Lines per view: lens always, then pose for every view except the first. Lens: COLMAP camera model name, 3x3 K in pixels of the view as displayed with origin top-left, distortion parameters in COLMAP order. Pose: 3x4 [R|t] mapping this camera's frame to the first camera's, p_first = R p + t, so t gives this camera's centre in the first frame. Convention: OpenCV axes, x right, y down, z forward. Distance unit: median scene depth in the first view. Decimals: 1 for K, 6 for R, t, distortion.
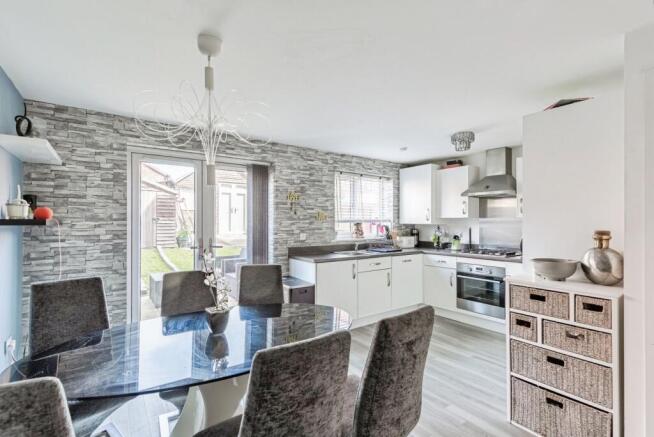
lens RADIAL K [[303.3, 0, 327.0], [0, 303.3, 218.5], [0, 0, 1]] dist [0.001241, 0.000019]
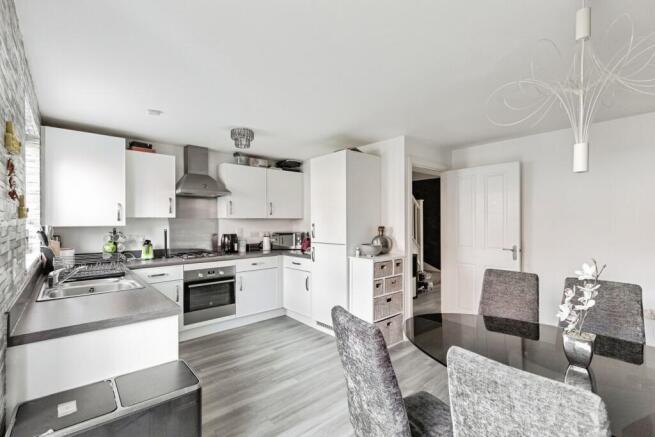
lens RADIAL K [[296.1, 0, 327.5], [0, 296.1, 218.5], [0, 0, 1]] dist [0.000580, 0.000043]
pose [[-0.102946, 0.011047, 0.994626, -0.508509], [-0.007152, 0.999904, -0.011845, 0.008039], [-0.994661, -0.008333, -0.102858, 0.831017]]
